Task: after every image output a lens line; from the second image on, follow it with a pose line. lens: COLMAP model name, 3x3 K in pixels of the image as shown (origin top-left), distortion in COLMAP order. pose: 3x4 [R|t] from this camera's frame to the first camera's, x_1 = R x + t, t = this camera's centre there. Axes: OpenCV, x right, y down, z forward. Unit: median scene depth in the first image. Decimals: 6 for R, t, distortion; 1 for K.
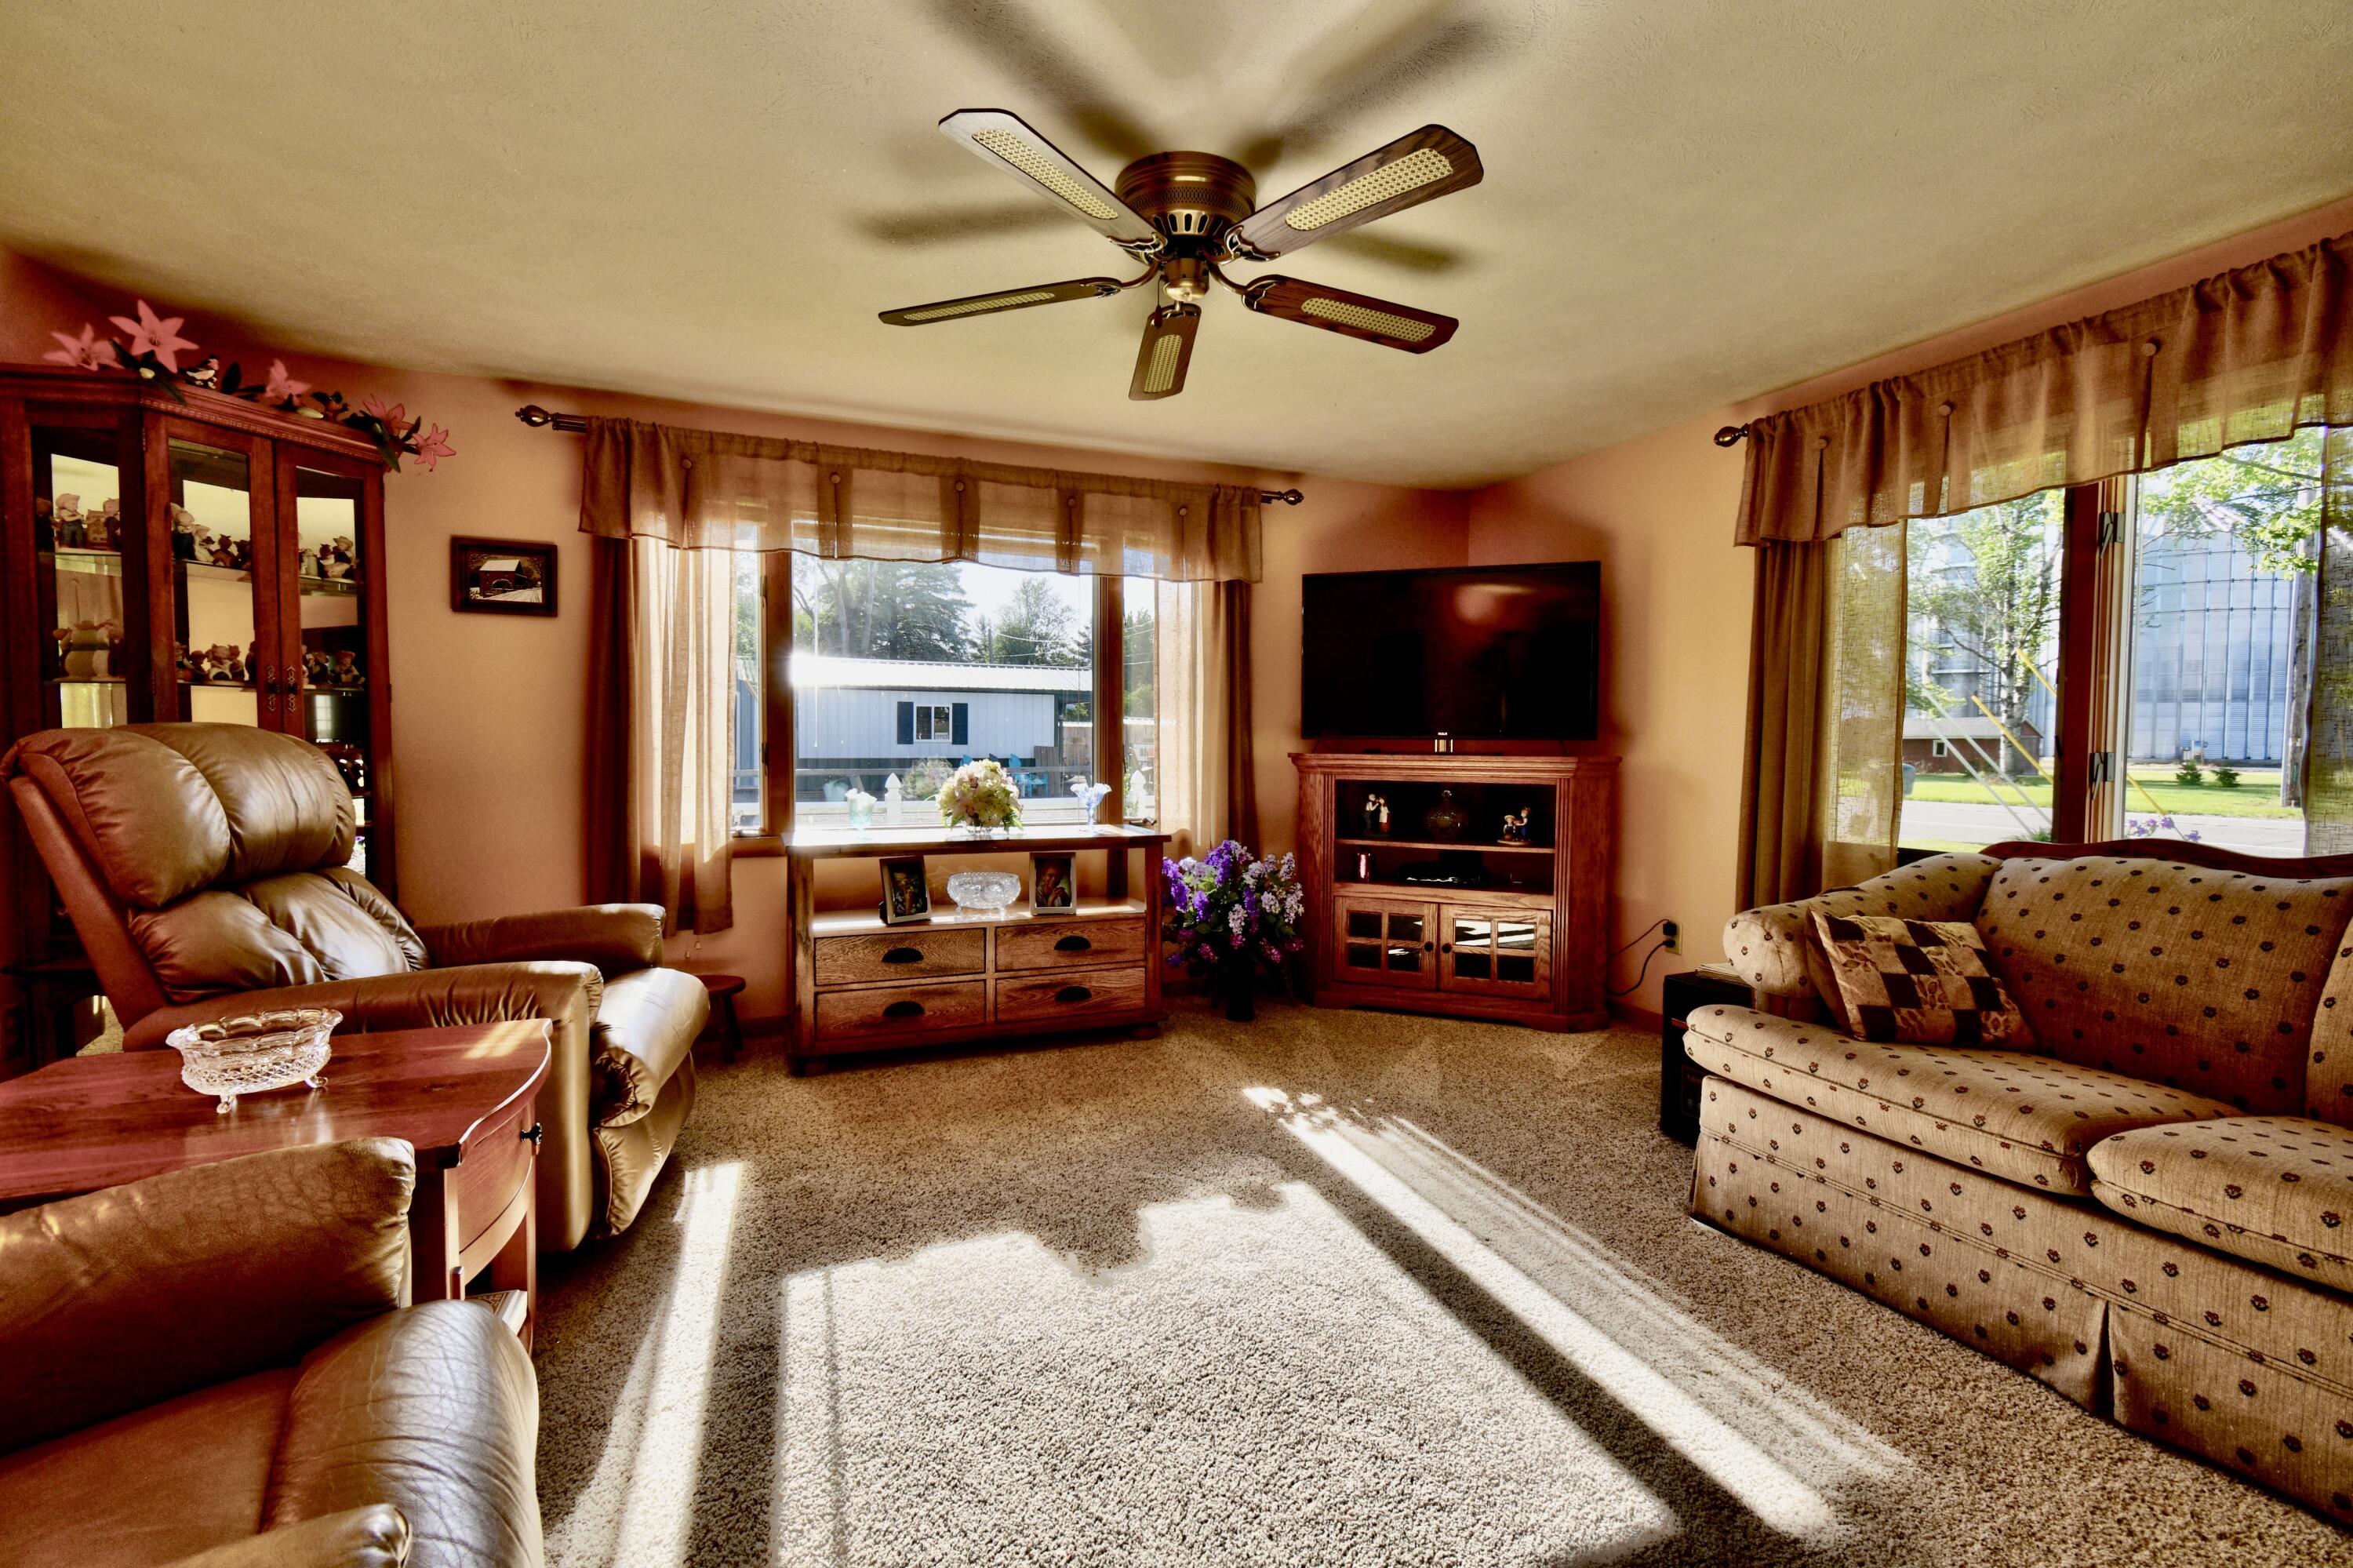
lens RADIAL K [[1030.6, 0, 1177.6], [0, 1030.6, 775.0], [0, 0, 1]] dist [0.009822, -0.006231]
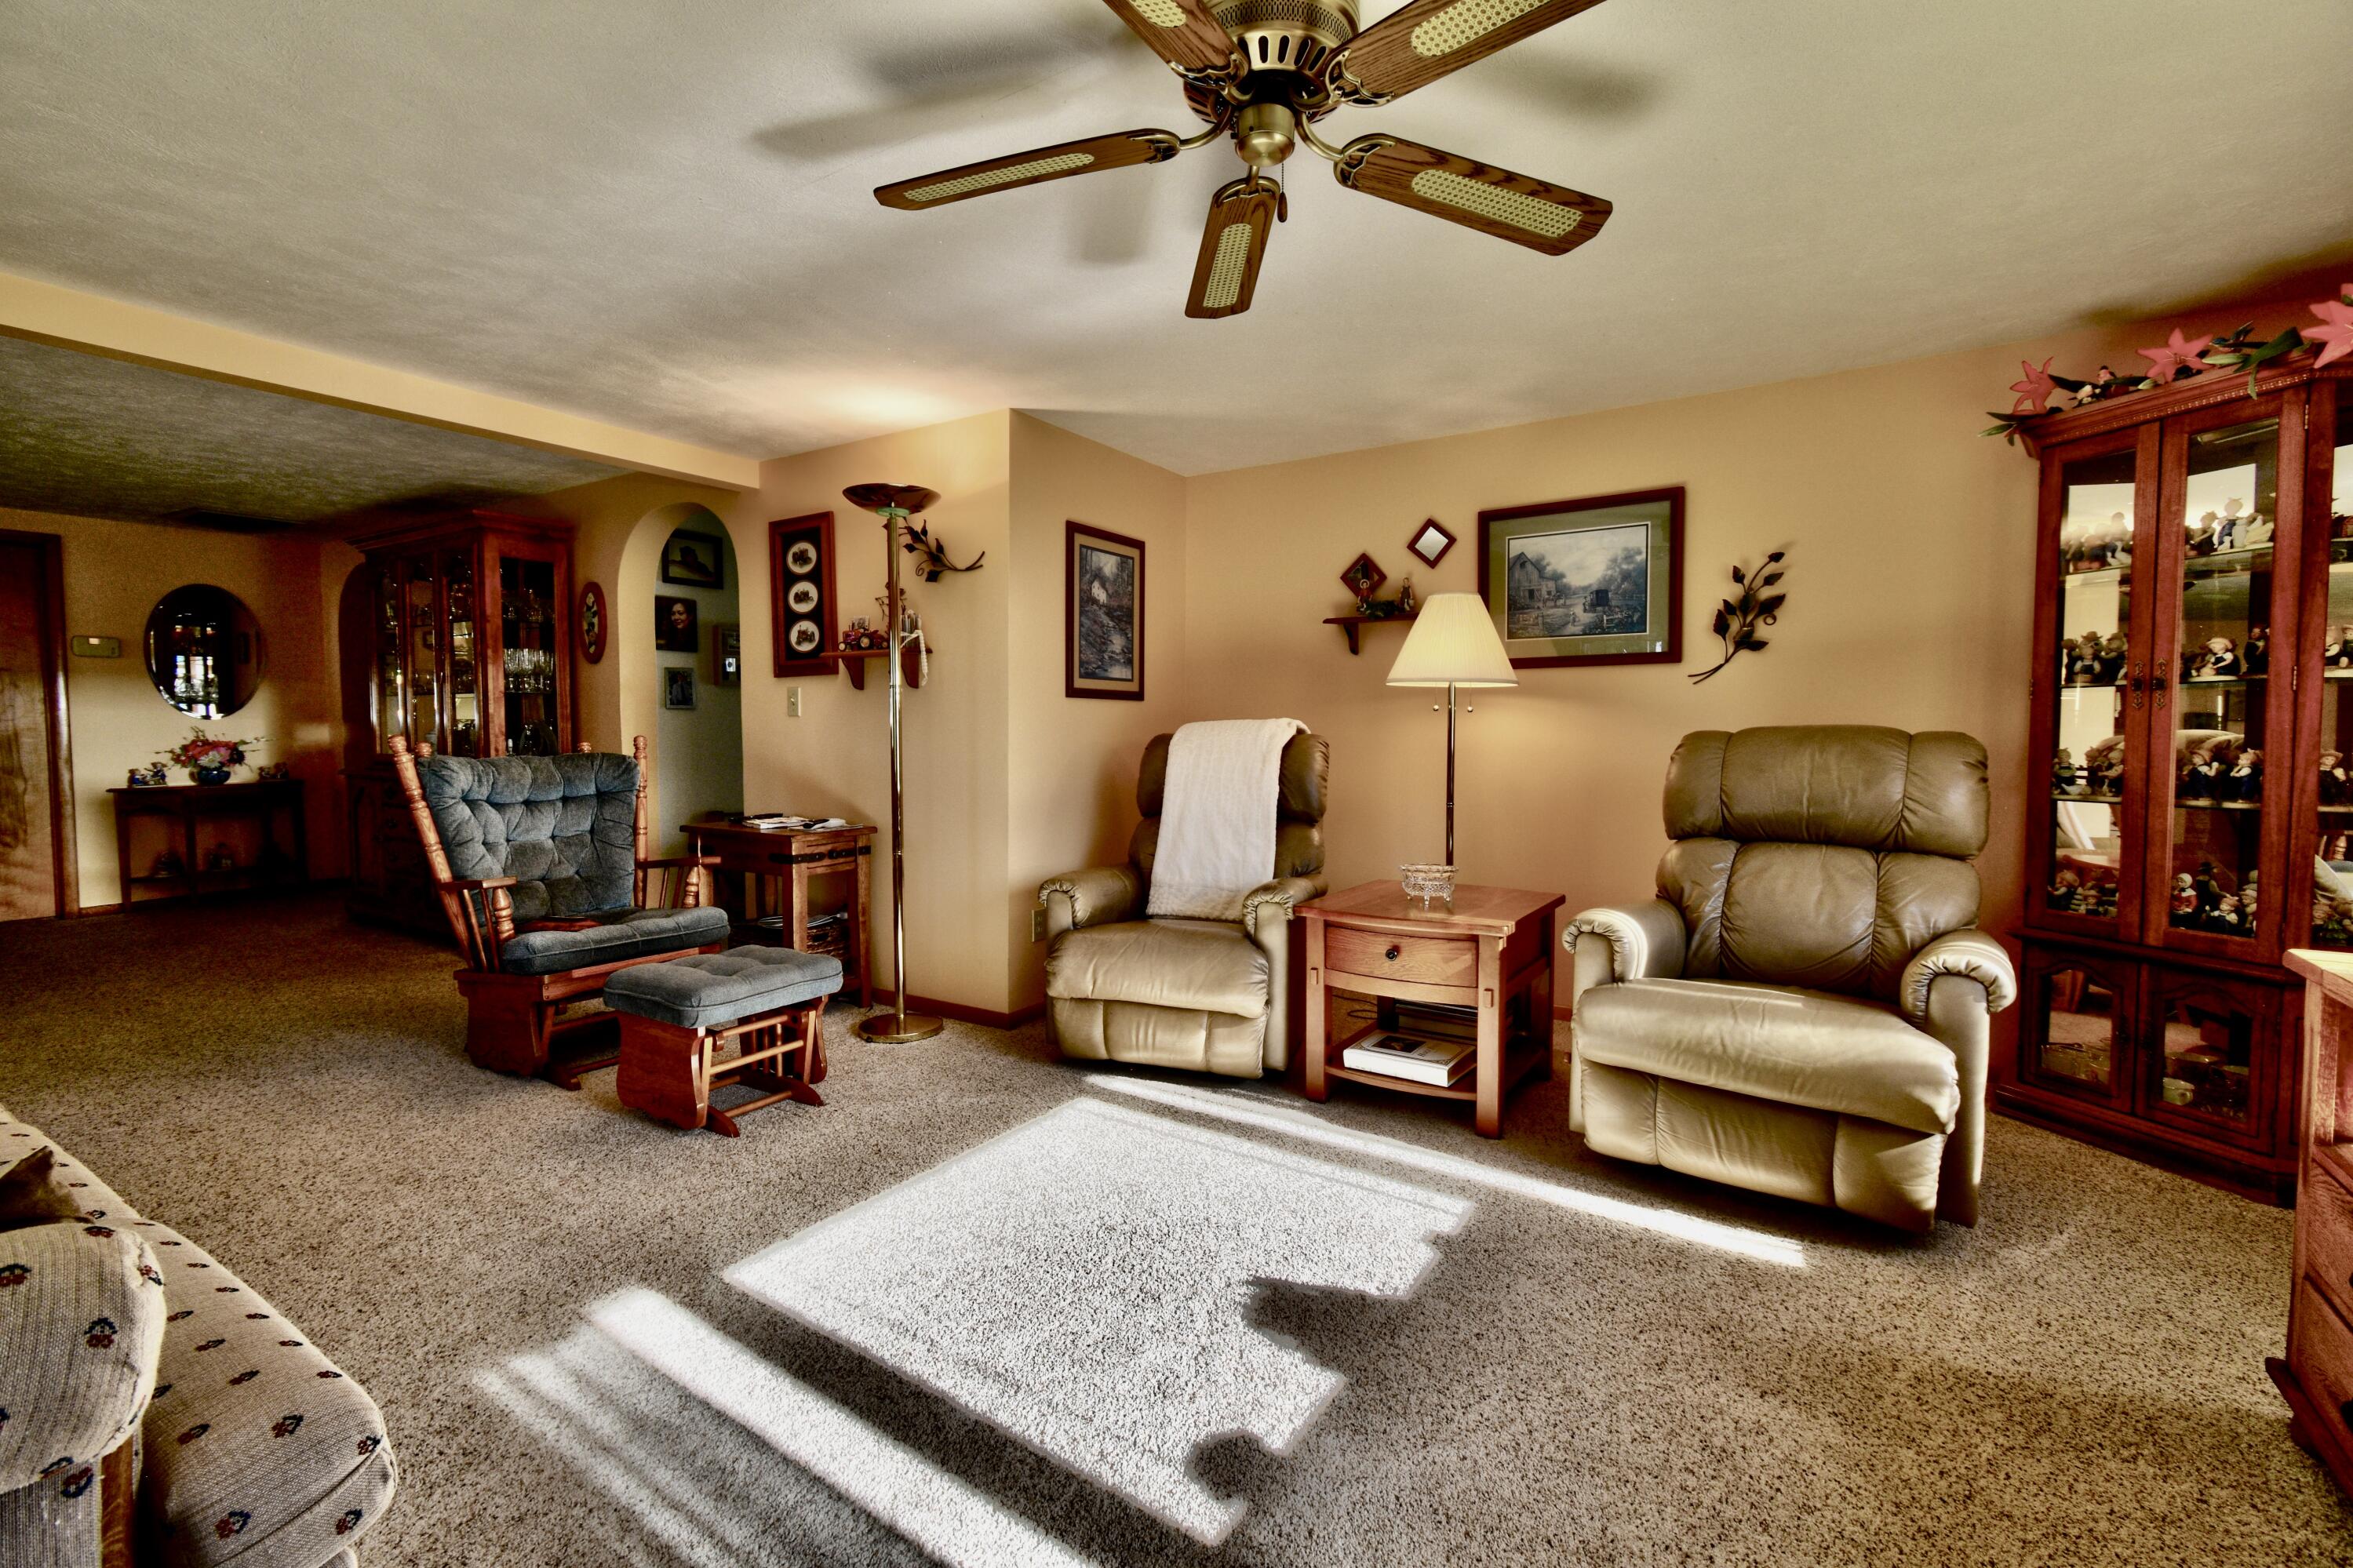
lens RADIAL K [[1033.4, 0, 1179.2], [0, 1033.4, 777.1], [0, 0, 1]] dist [0.010833, -0.005953]
pose [[-0.821970, 0.016388, -0.569296, 0.325311], [-0.024259, 0.997671, 0.063746, -0.031581], [0.569015, 0.066208, -0.819658, 1.040093]]
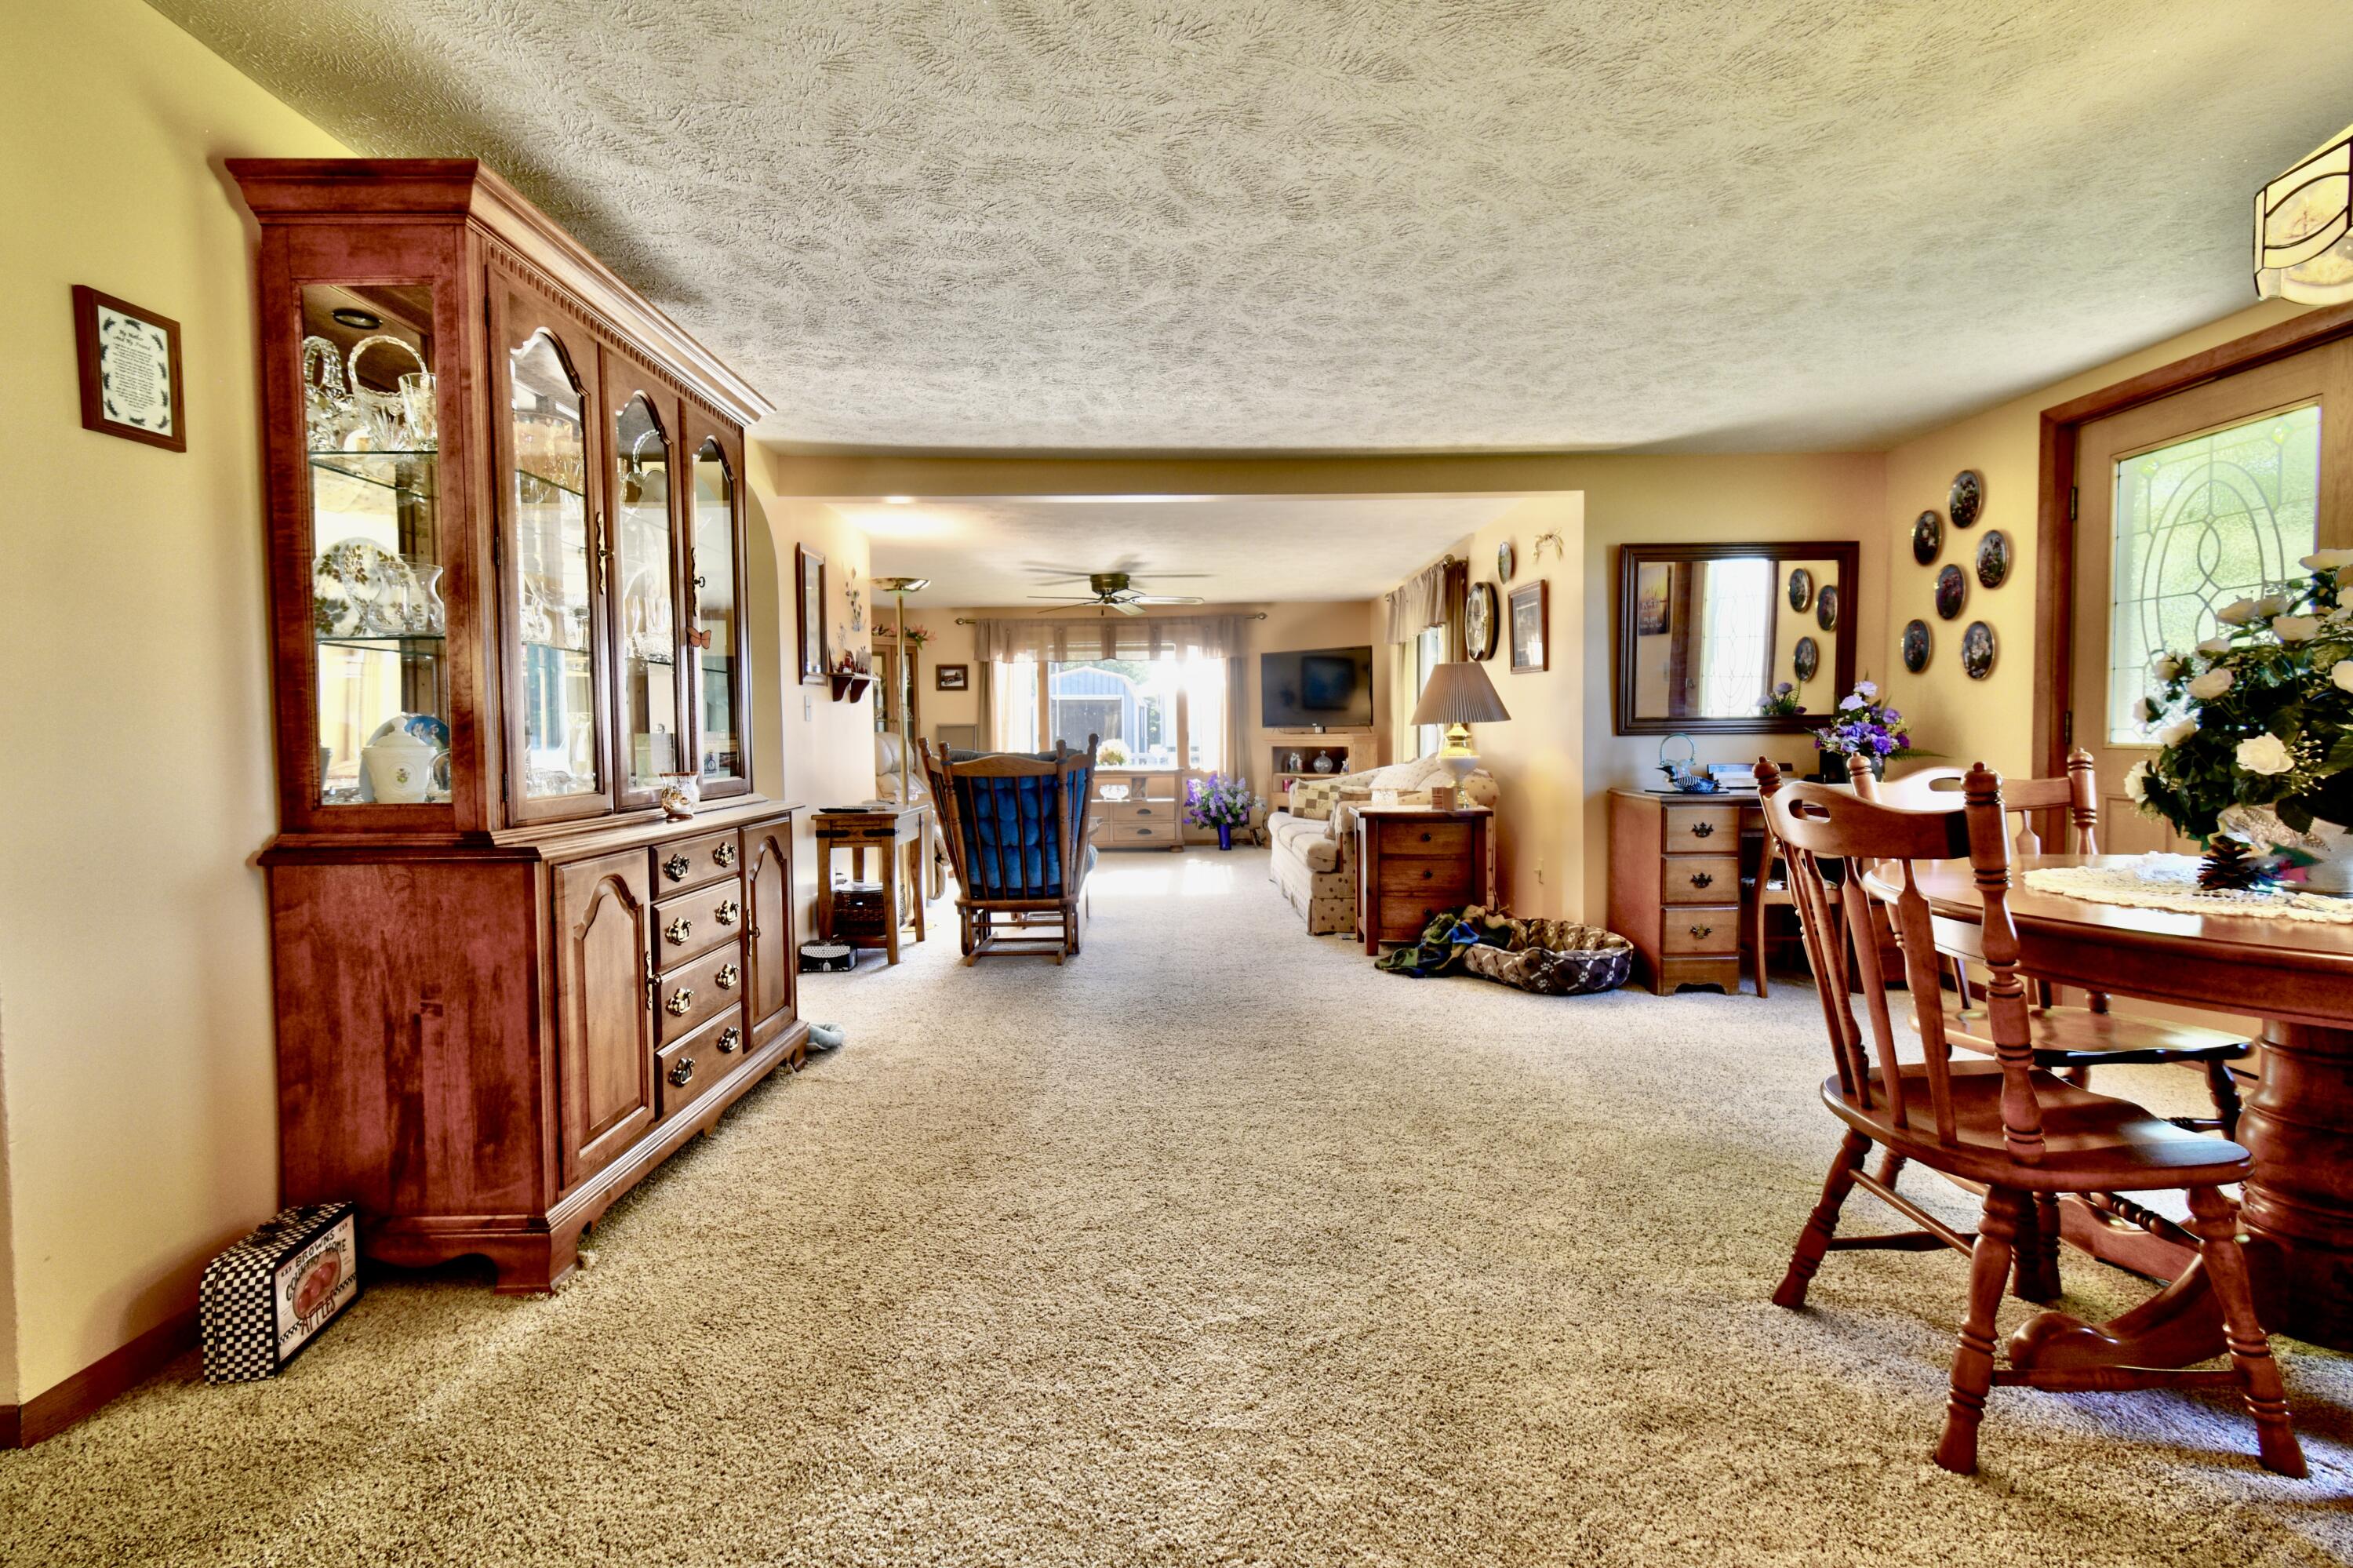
lens RADIAL K [[1077.2, 0, 1180.8], [0, 1077.2, 776.1], [0, 0, 1]] dist [0.009417, -0.000106]
pose [[0.926425, -0.004235, -0.376455, 1.030617], [0.008763, 0.999908, 0.010317, 0.052540], [0.376376, -0.012857, 0.926378, -1.487112]]
